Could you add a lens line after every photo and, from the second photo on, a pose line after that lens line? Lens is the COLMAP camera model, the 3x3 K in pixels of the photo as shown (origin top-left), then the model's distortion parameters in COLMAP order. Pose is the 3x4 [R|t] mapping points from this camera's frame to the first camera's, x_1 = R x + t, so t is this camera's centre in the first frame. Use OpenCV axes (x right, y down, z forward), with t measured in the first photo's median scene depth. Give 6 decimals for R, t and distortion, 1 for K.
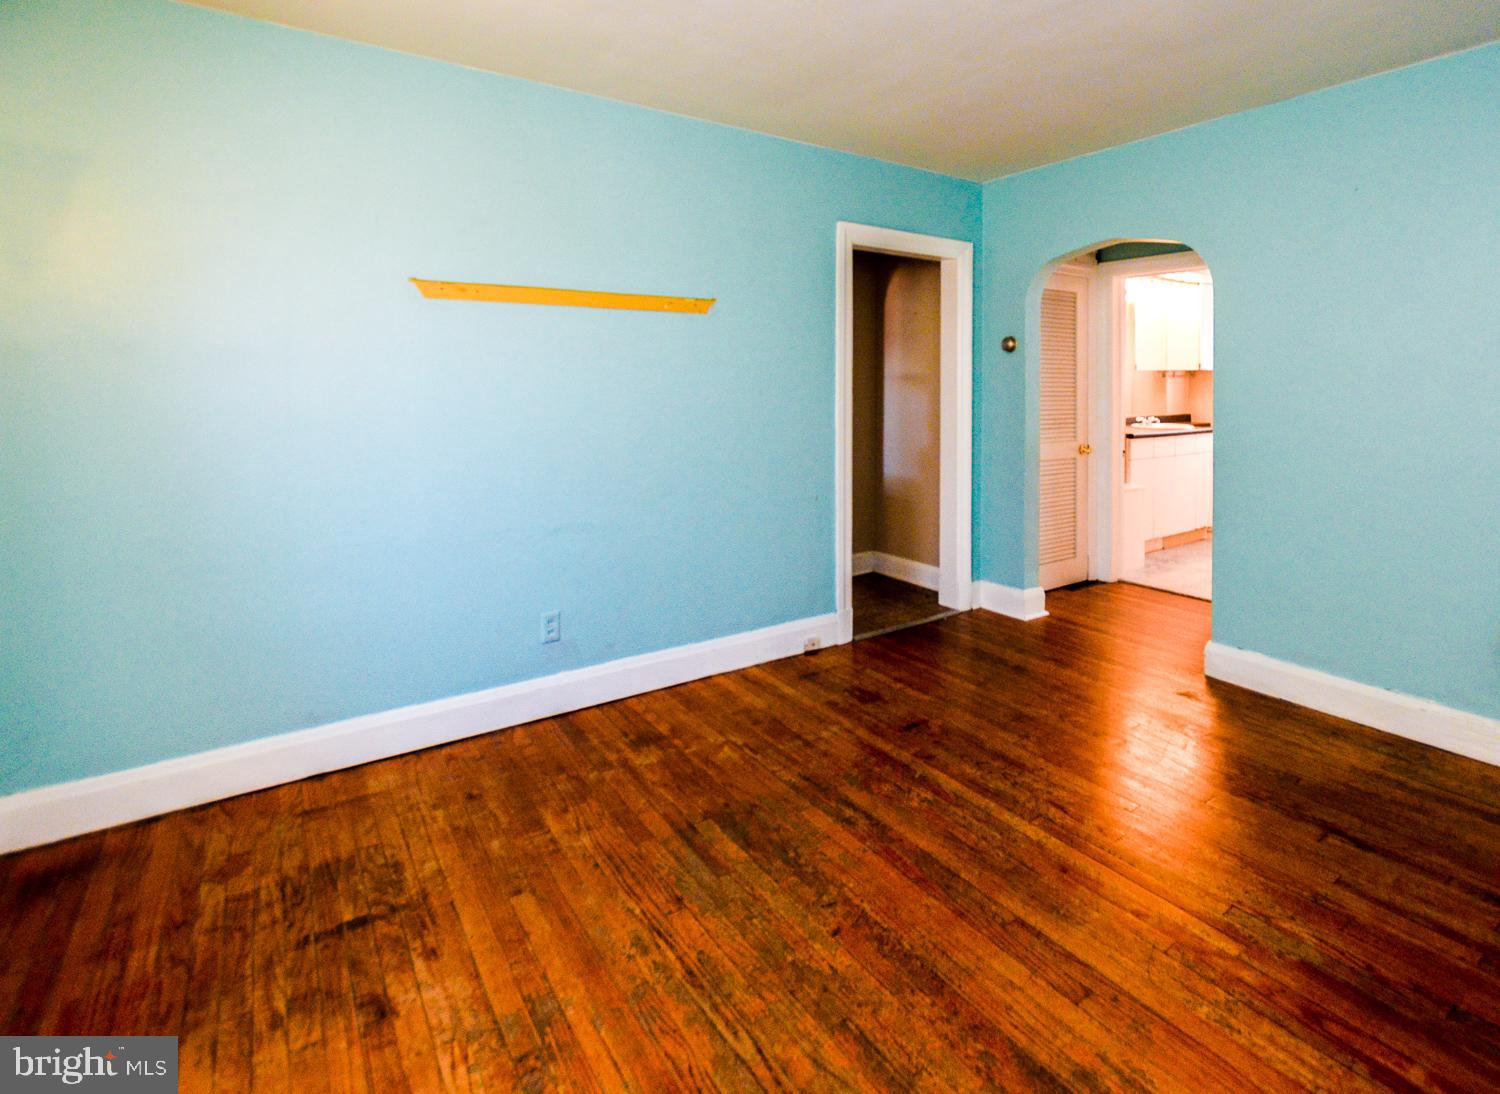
lens RADIAL K [[720.1, 0, 749.2], [0, 720.1, 548.7], [0, 0, 1]] dist [-0.000353, 0.000008]
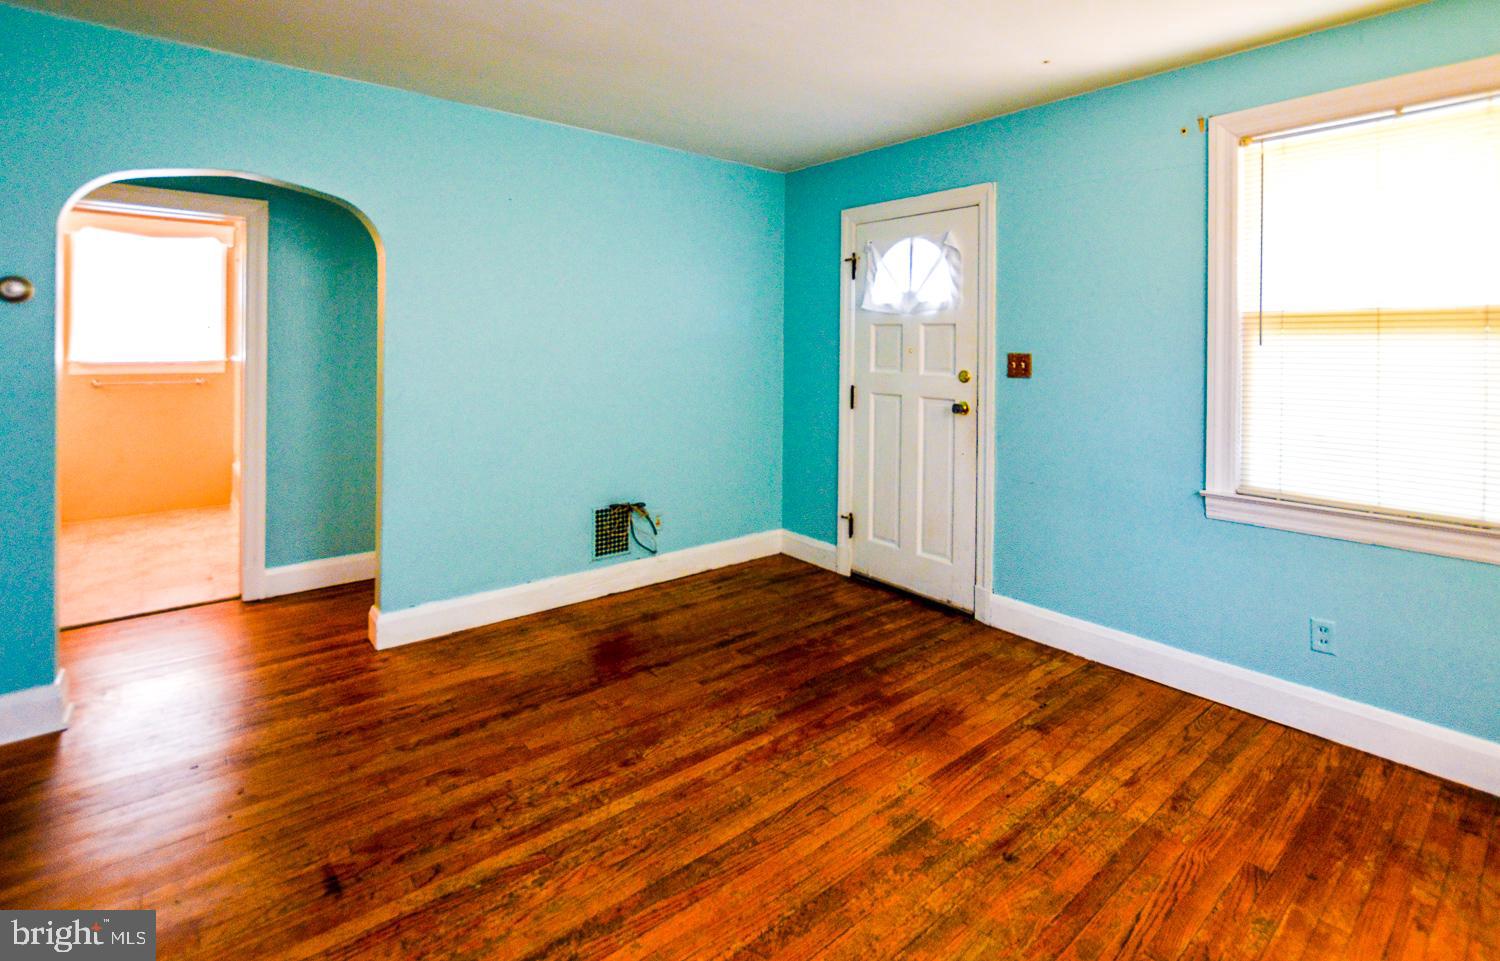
lens RADIAL K [[681.0, 0, 748.8], [0, 681.0, 478.8], [0, 0, 1]] dist [-0.001808, -0.000166]
pose [[-0.100943, -0.194222, 0.975750, -0.622639], [0.220552, 0.951988, 0.212308, -0.286884], [-0.970138, 0.236635, -0.053260, 0.931459]]
